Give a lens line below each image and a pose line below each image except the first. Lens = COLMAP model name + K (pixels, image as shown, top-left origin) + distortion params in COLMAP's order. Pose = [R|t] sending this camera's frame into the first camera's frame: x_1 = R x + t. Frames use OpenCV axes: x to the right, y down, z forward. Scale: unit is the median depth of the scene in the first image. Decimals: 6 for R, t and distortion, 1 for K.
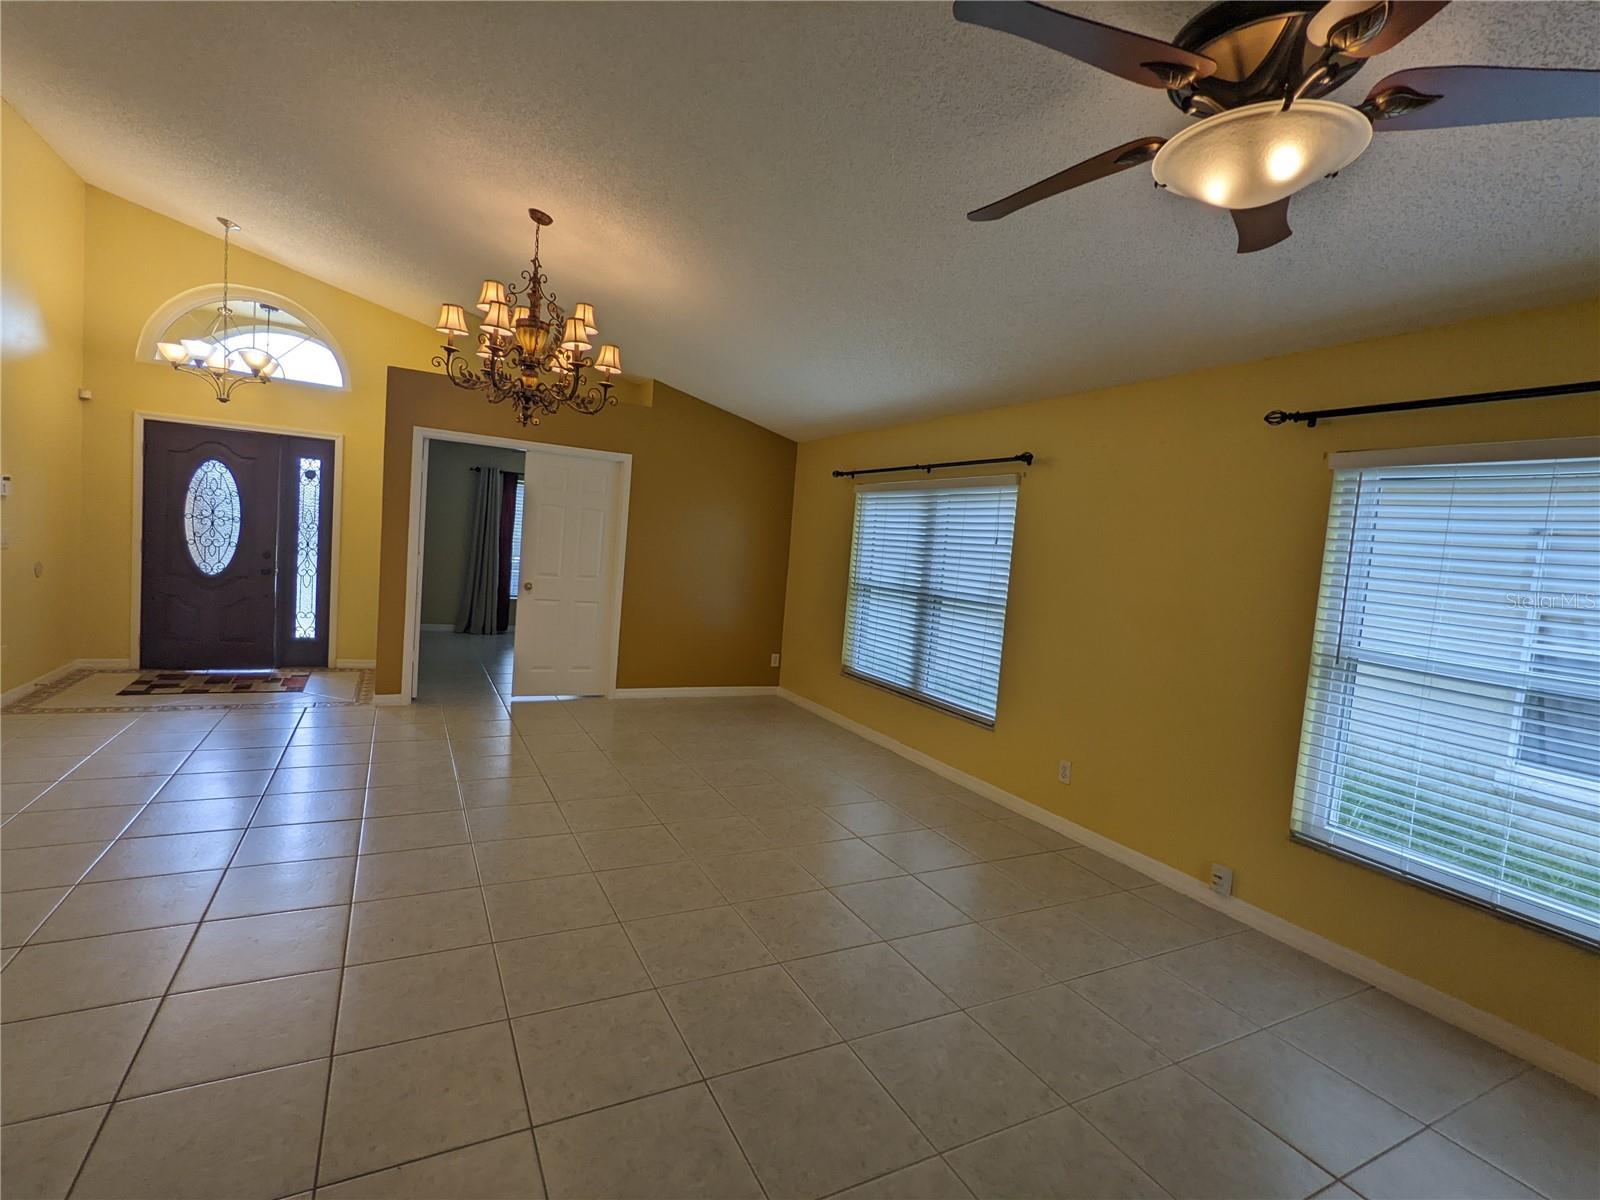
lens RADIAL K [[754.6, 0, 790.3], [0, 754.6, 614.8], [0, 0, 1]] dist [0.000027, -0.000165]
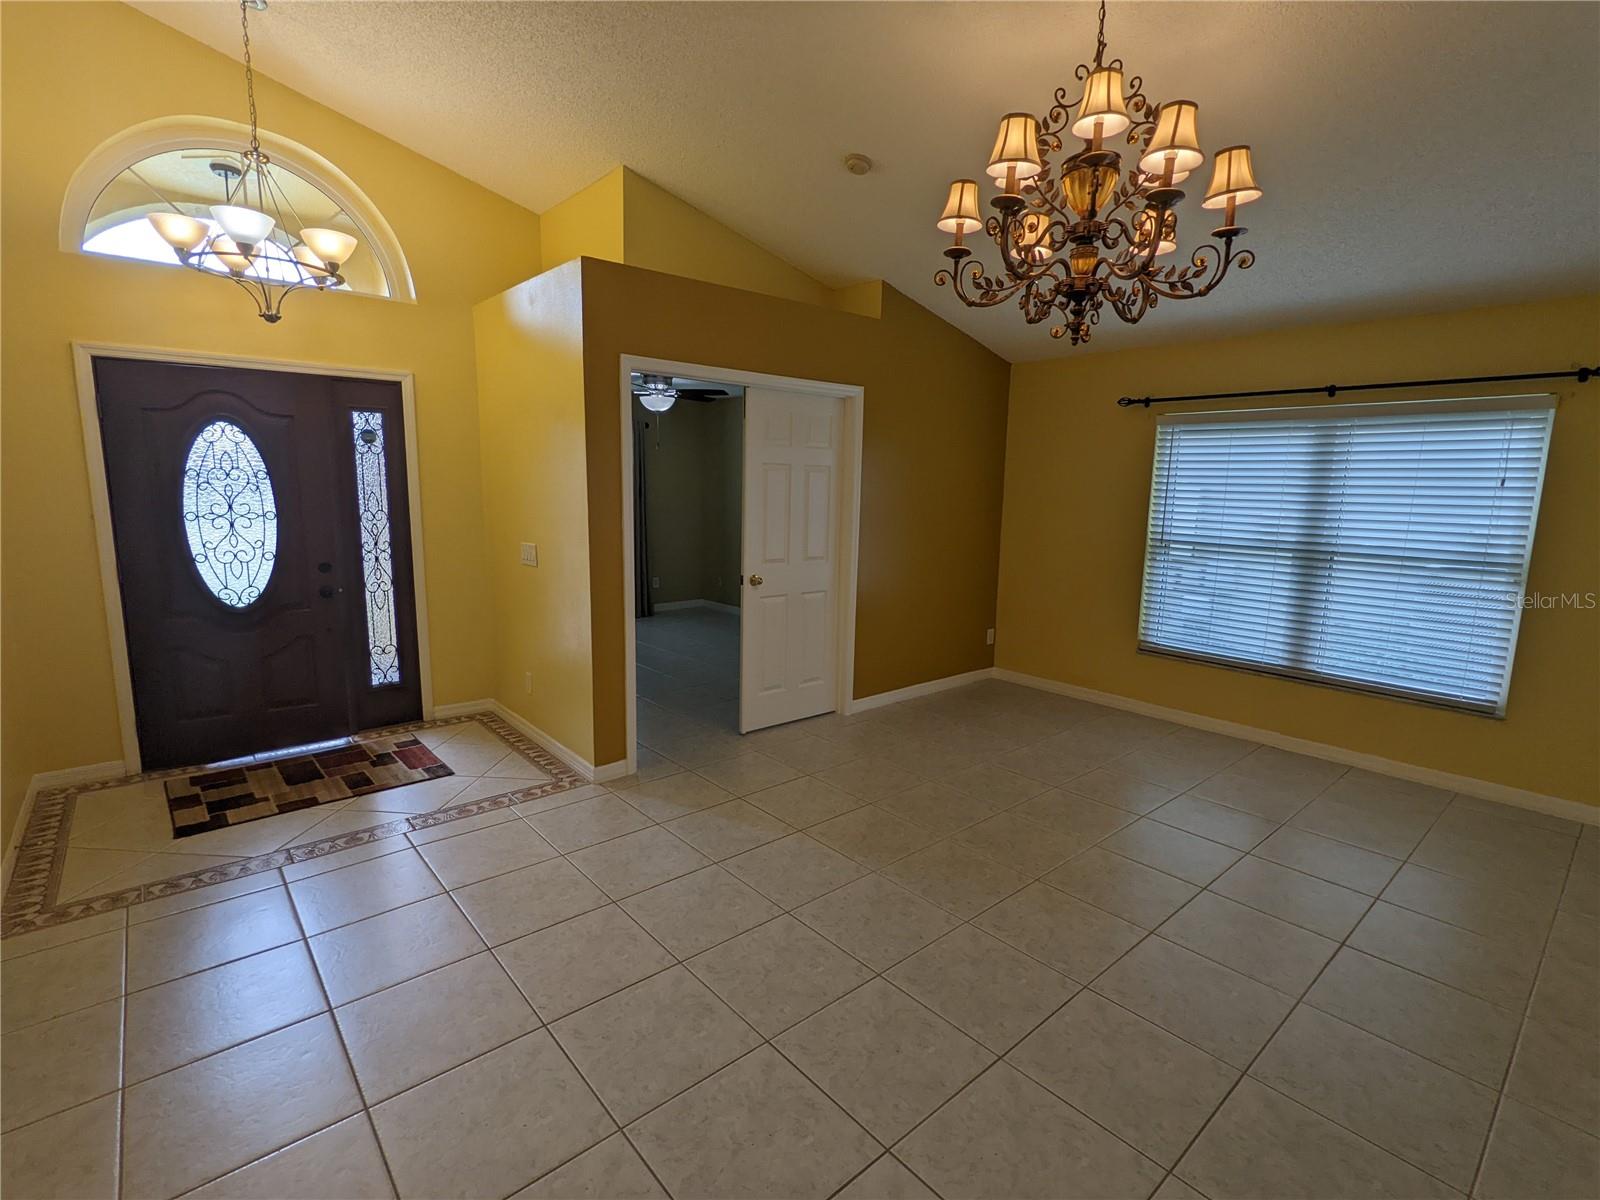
lens RADIAL K [[754.6, 0, 804.5], [0, 754.6, 613.5], [0, 0, 1]] dist [0.000027, -0.000165]
pose [[0.971219, -0.101575, 0.215443, -0.449274], [0.081195, 0.991522, 0.101446, -0.073851], [-0.223921, -0.081033, 0.971233, 0.286409]]
